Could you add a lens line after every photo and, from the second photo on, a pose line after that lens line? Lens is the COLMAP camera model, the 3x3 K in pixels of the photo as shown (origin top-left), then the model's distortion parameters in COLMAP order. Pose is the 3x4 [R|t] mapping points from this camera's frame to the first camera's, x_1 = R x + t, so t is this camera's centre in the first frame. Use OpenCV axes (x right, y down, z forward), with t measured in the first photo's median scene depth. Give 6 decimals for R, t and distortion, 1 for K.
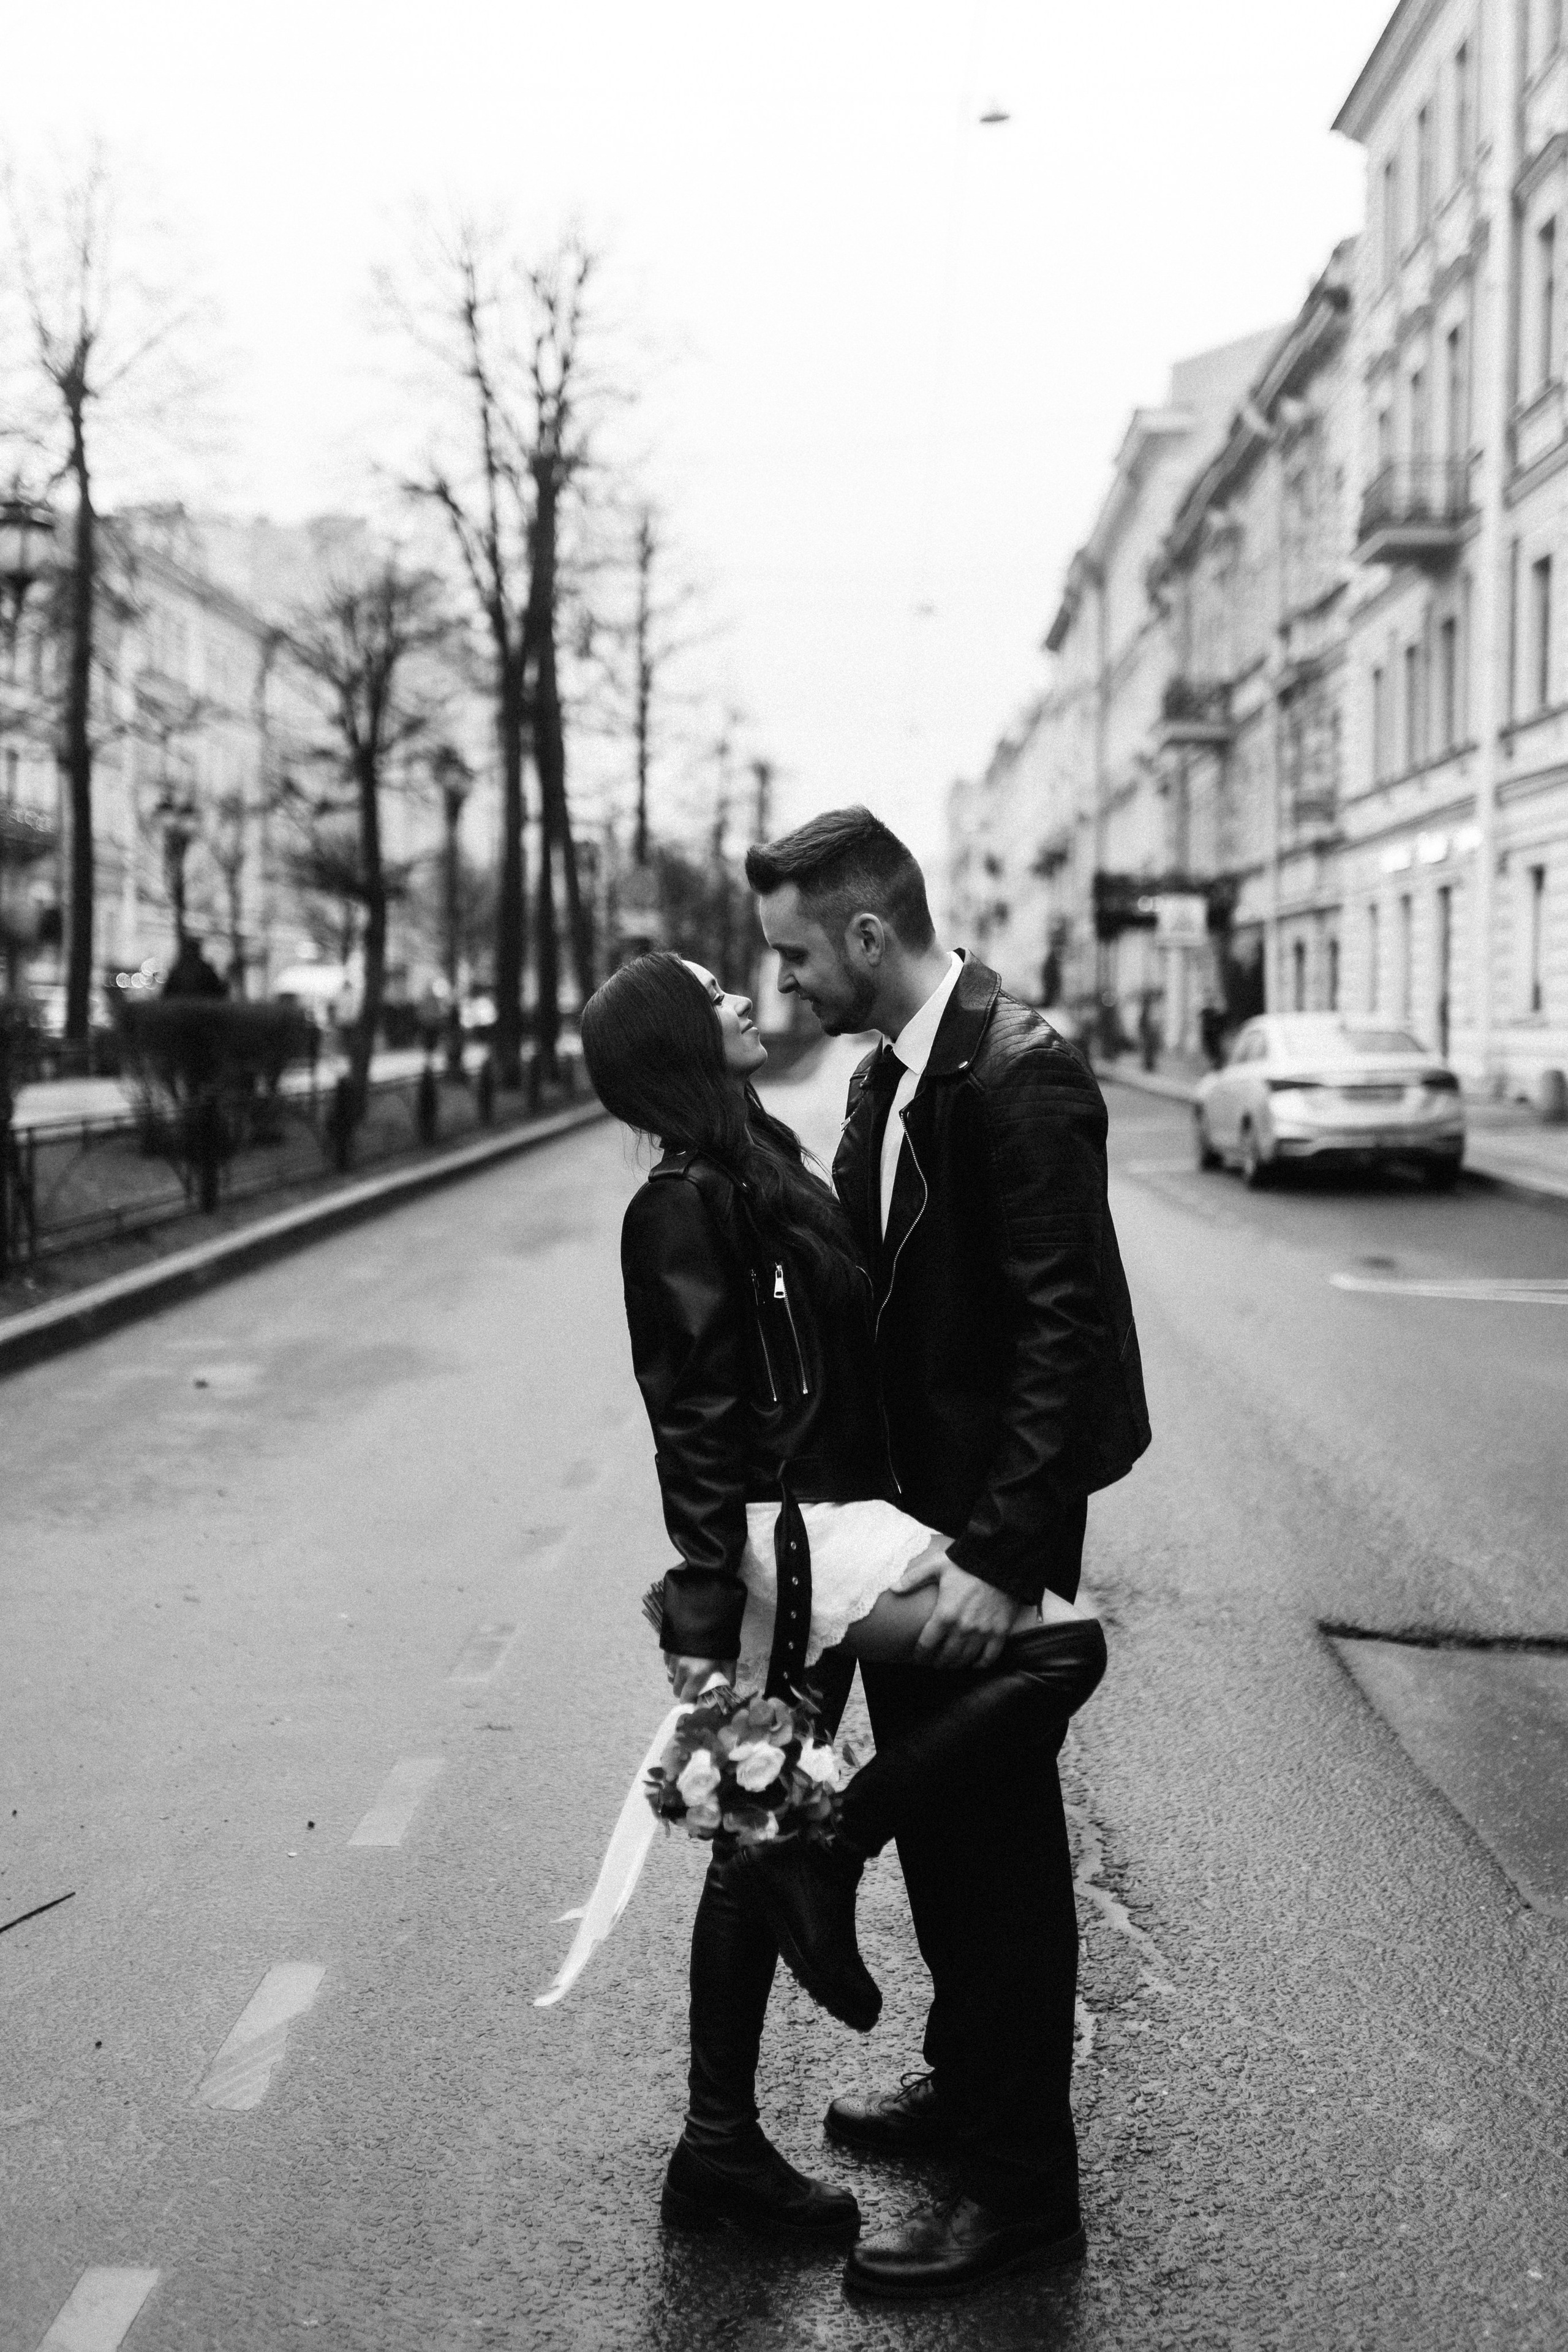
lens RADIAL K [[2928.6, 0, 726.8], [0, 2928.6, 1174.2], [0, 0, 1]] dist [-0.009115, -0.006049]
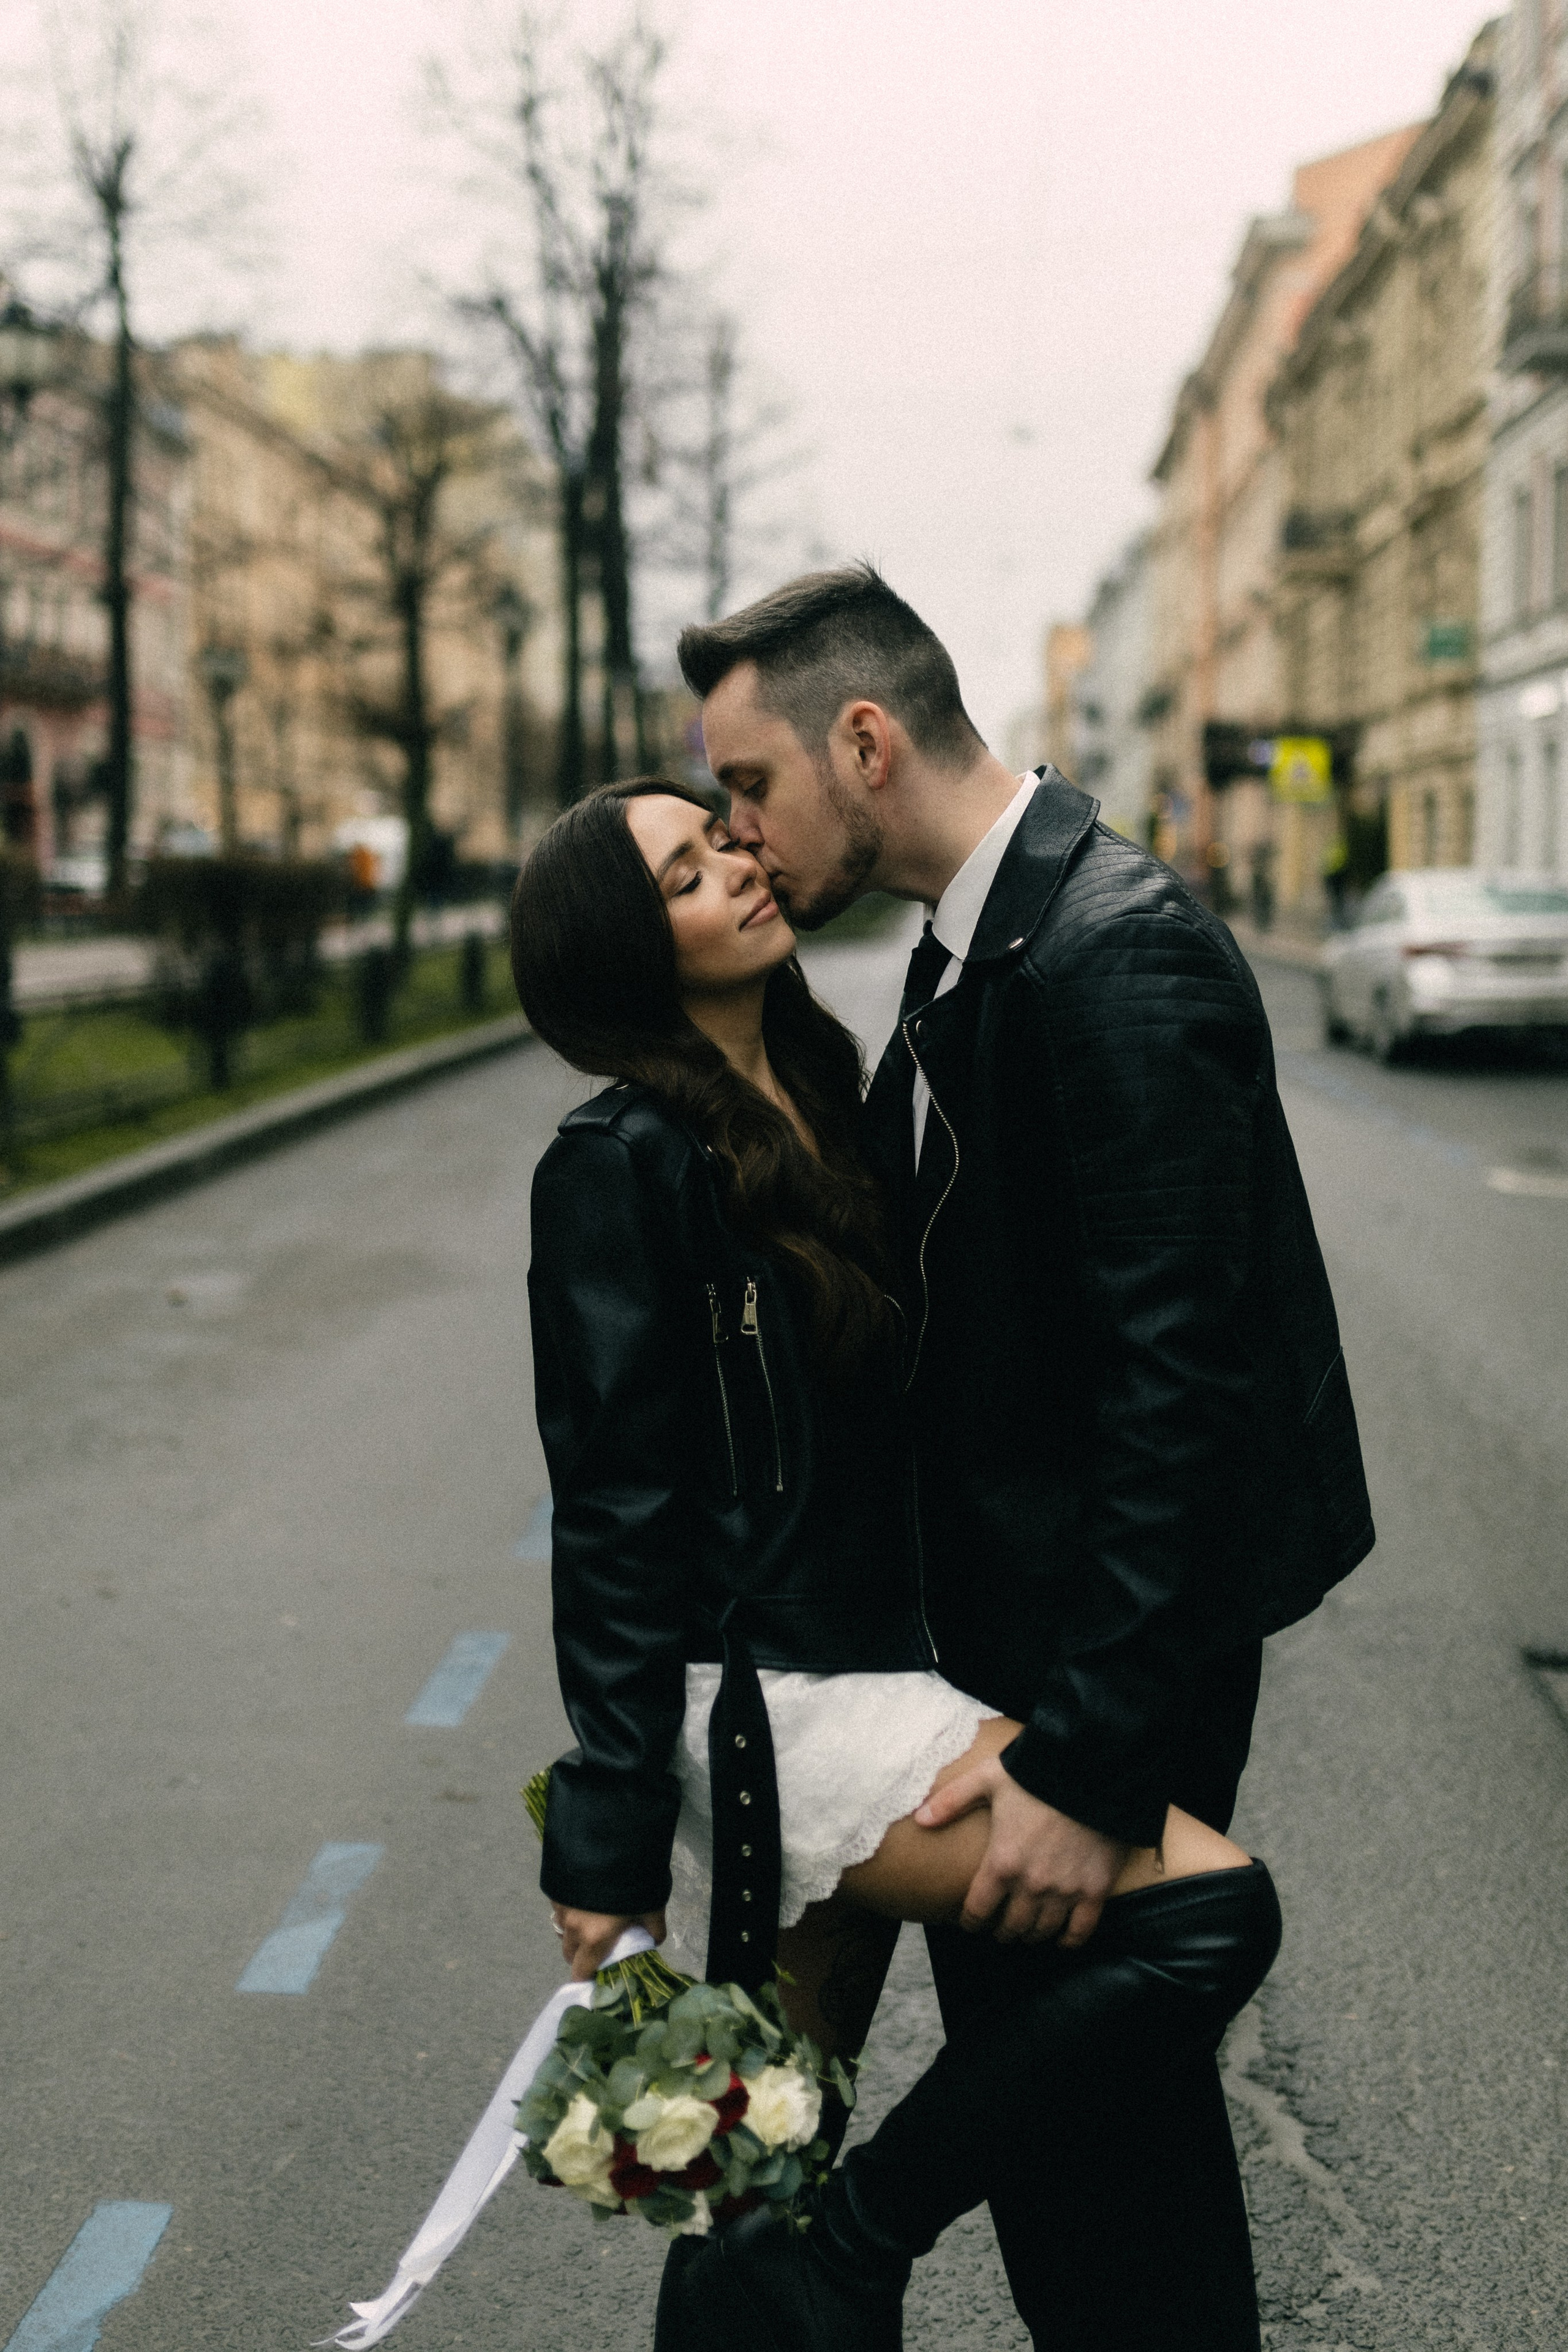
lens RADIAL K [[3012.2, 0, 623.3], [0, 3012.2, 1080.1], [0, 0, 1]] dist [0.022954, -0.053150]
pose [[0.998045, 0.005341, -0.062276, 0.002639], [-0.004410, 0.999877, 0.015077, -0.002446], [0.062349, -0.014773, 0.997945, 0.042358]]
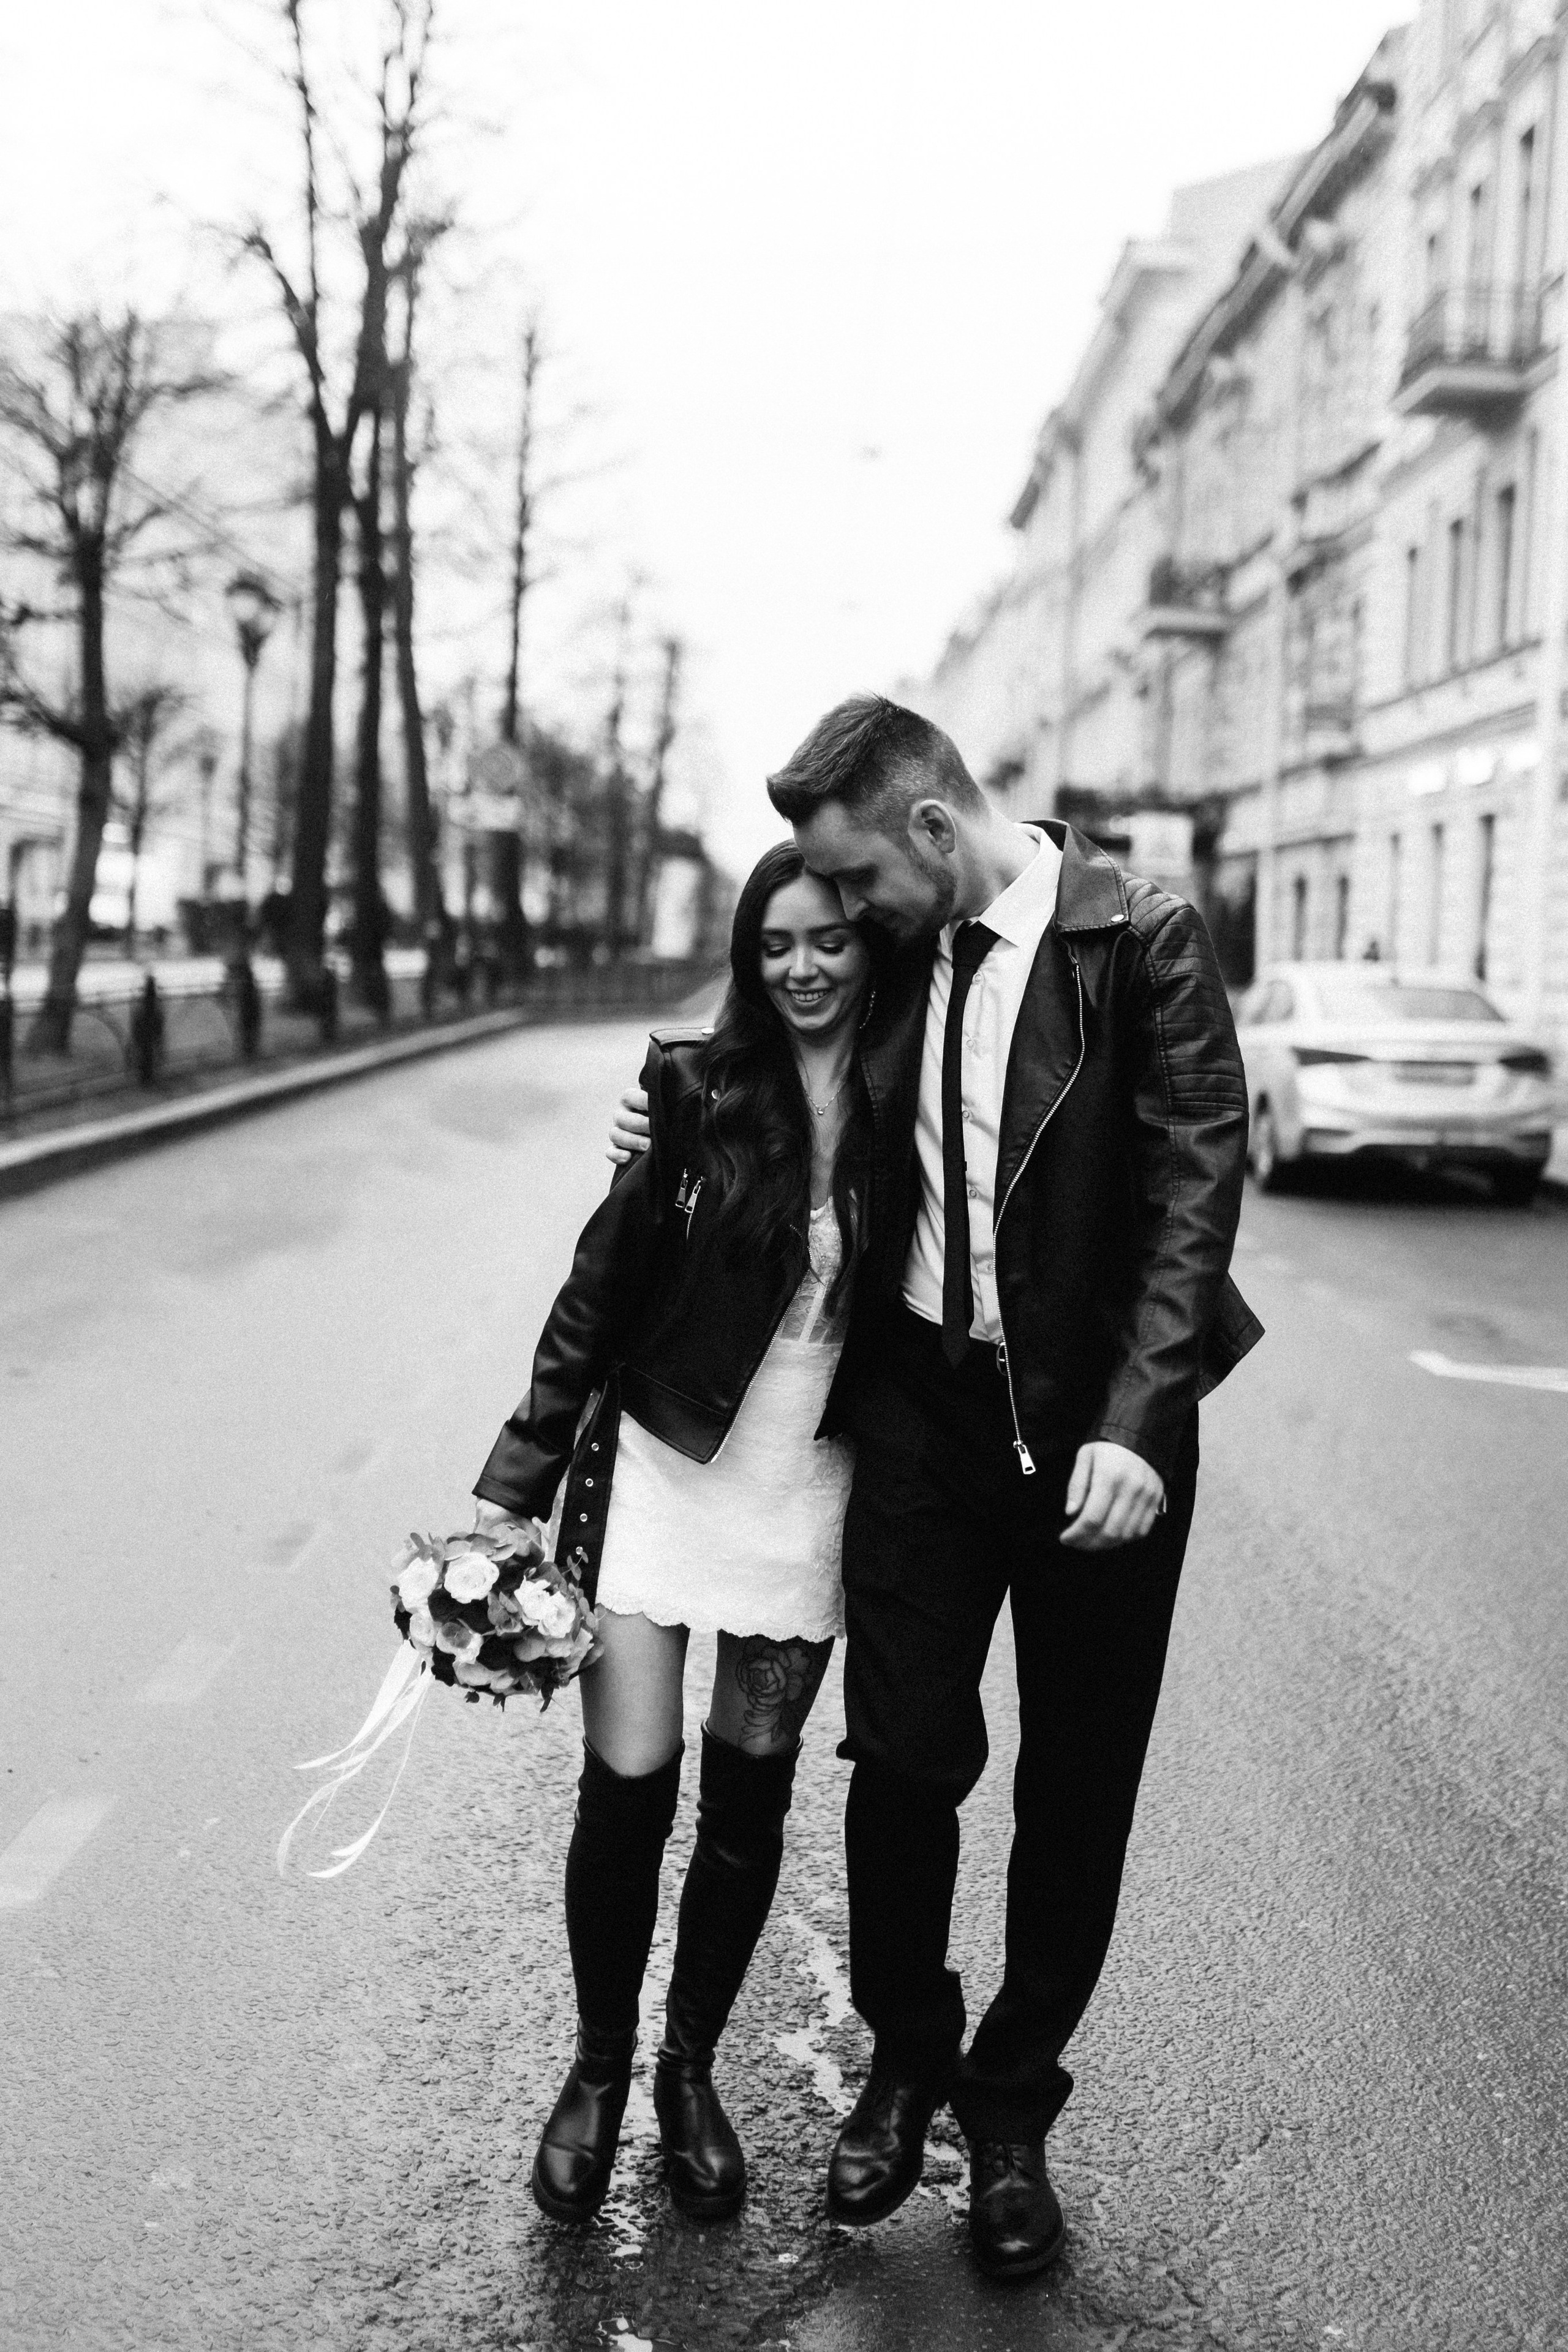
lens RADIAL K [[3156.4, 0, 992.0], [0, 3156.4, 1093.8], [0, 0, 1]] dist [0.012891, -0.003271]
pose [[0.992970, 0.040580, 0.111192, 0.012965], [-0.039738, 0.999162, -0.009773, -0.006299], [-0.111496, 0.005285, 0.993751, 0.136985]]
